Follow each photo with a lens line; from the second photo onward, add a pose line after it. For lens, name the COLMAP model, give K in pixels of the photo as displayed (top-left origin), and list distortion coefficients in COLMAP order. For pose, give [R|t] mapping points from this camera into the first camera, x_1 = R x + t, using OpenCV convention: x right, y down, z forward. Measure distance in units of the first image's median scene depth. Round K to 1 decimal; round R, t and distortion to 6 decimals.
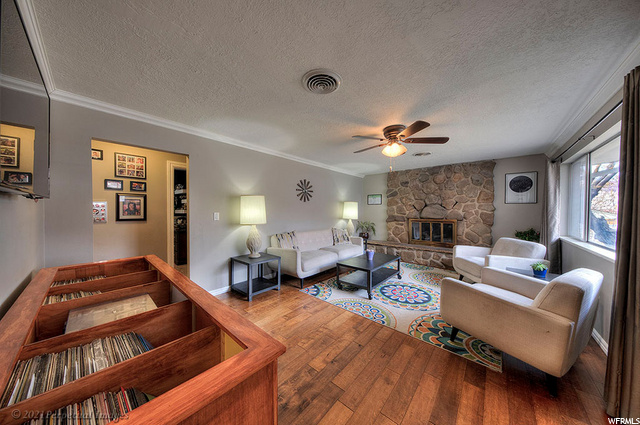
lens RADIAL K [[201.6, 0, 320.0], [0, 201.6, 212.5], [0, 0, 1]] dist [-0.001014, -0.000128]
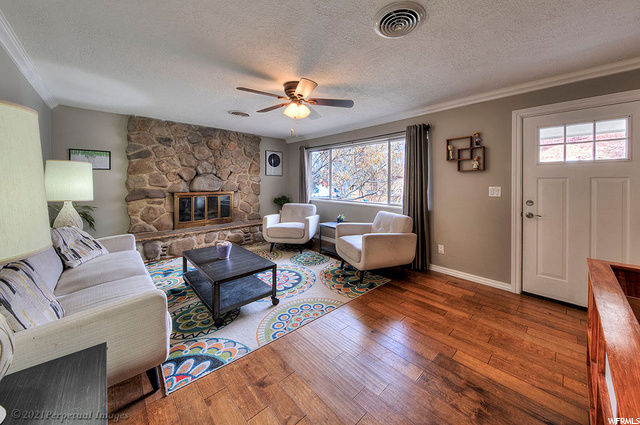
lens RADIAL K [[229.7, 0, 336.7], [0, 229.7, 182.6], [0, 0, 1]] dist [-0.000276, -0.000119]
pose [[0.073701, -0.006878, 0.997257, -0.372909], [0.008489, 0.999944, 0.006269, -0.007663], [-0.997244, 0.008003, 0.073756, 0.479027]]
